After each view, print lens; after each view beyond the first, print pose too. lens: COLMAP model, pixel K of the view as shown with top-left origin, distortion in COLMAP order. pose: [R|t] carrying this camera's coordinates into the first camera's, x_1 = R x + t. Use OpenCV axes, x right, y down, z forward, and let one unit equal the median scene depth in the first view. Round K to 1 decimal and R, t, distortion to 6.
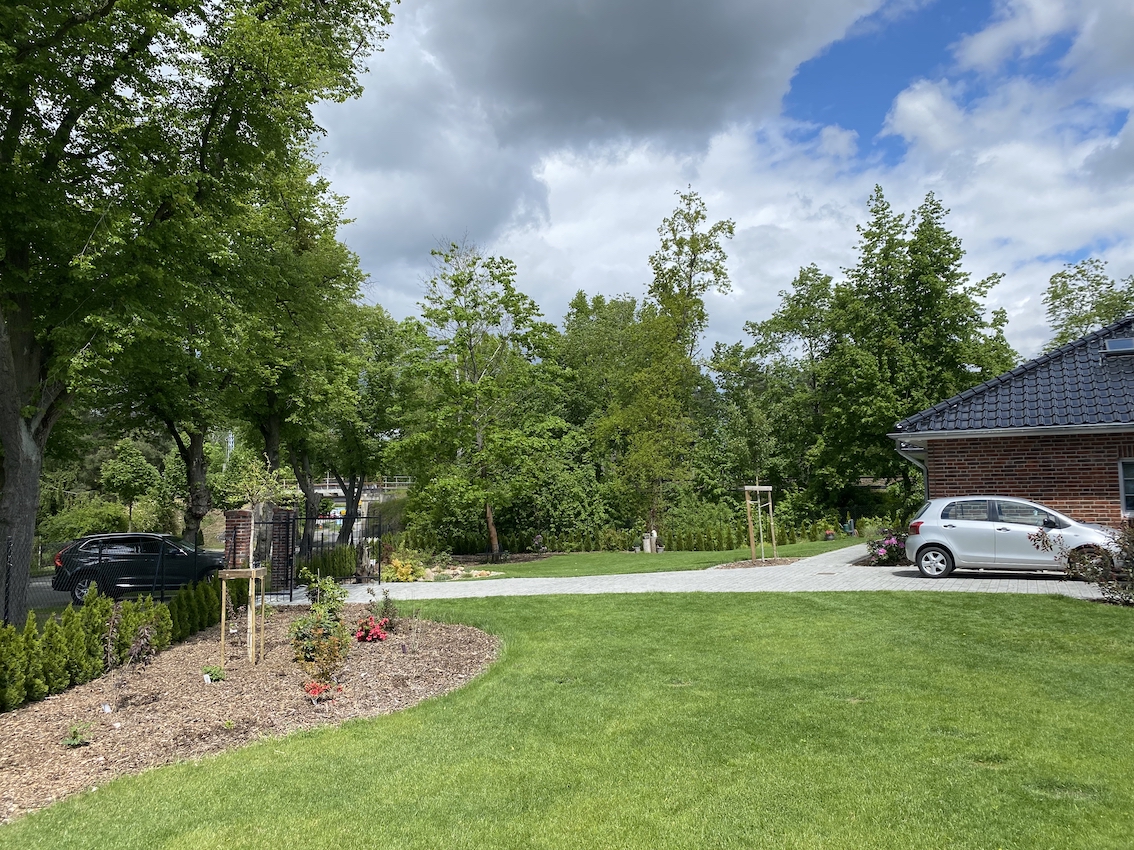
lens RADIAL K [[867.9, 0, 564.4], [0, 867.9, 432.5], [0, 0, 1]] dist [0.039649, -0.042520]
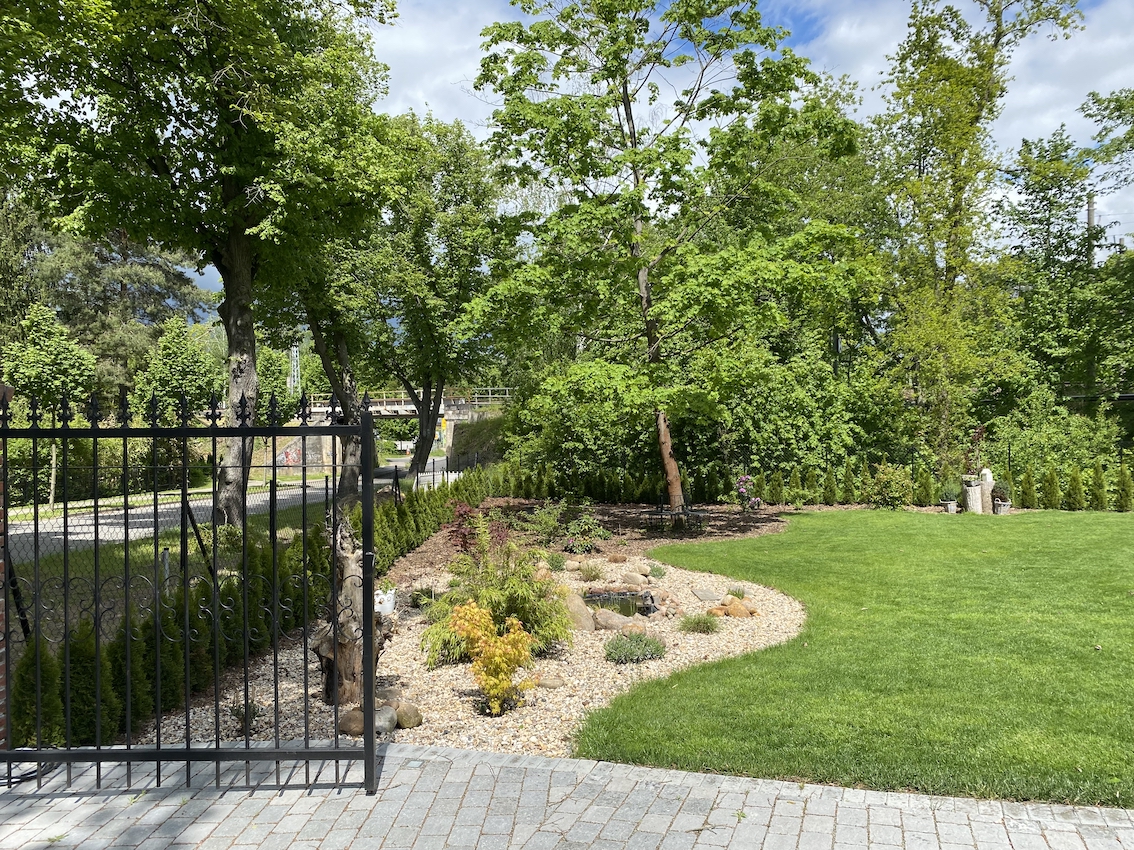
lens RADIAL K [[867.9, 0, 564.4], [0, 867.9, 432.5], [0, 0, 1]] dist [0.039649, -0.042520]
pose [[0.994283, 0.002836, -0.106735, -0.076561], [0.006360, 0.996299, 0.085723, 0.040032], [0.106583, -0.085912, 0.990585, 0.410851]]
